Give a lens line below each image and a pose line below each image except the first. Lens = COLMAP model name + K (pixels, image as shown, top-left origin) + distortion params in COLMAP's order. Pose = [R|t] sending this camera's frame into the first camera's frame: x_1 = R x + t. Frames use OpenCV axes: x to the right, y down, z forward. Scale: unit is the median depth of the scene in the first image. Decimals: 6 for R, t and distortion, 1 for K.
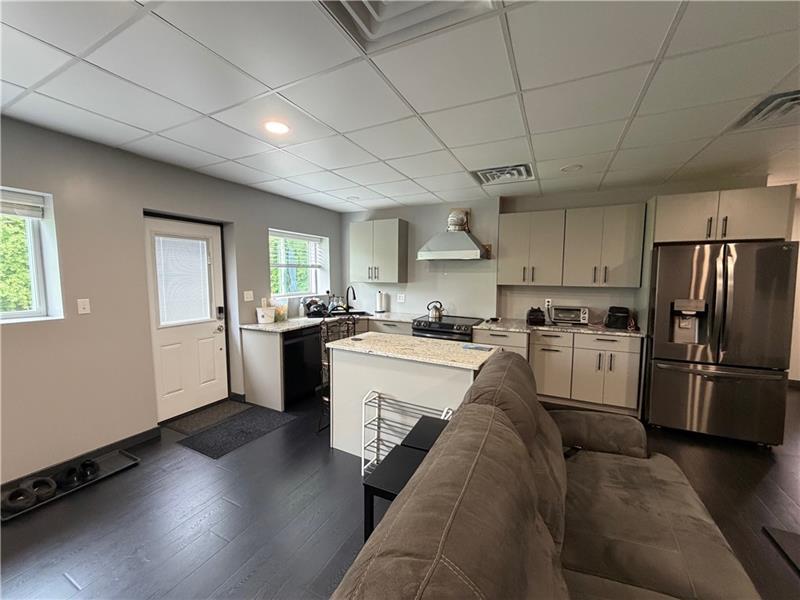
lens RADIAL K [[318.8, 0, 398.8], [0, 318.8, 300.8], [0, 0, 1]] dist [0.001317, -0.000062]
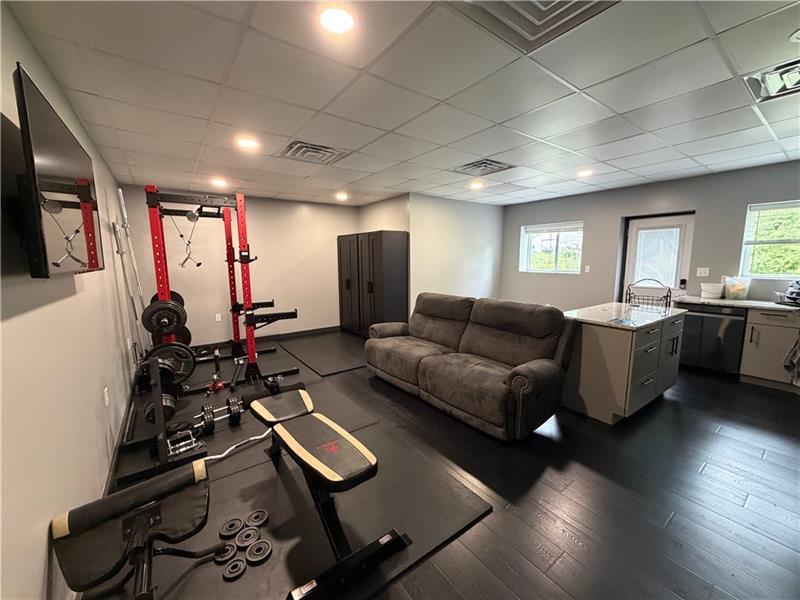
lens RADIAL K [[318.8, 0, 399.8], [0, 318.8, 301.0], [0, 0, 1]] dist [0.001317, -0.000062]
pose [[-0.460705, 0.115949, -0.879947, 1.087774], [-0.068128, 0.983885, 0.165313, -0.029046], [0.884935, 0.136110, -0.445382, 0.584775]]
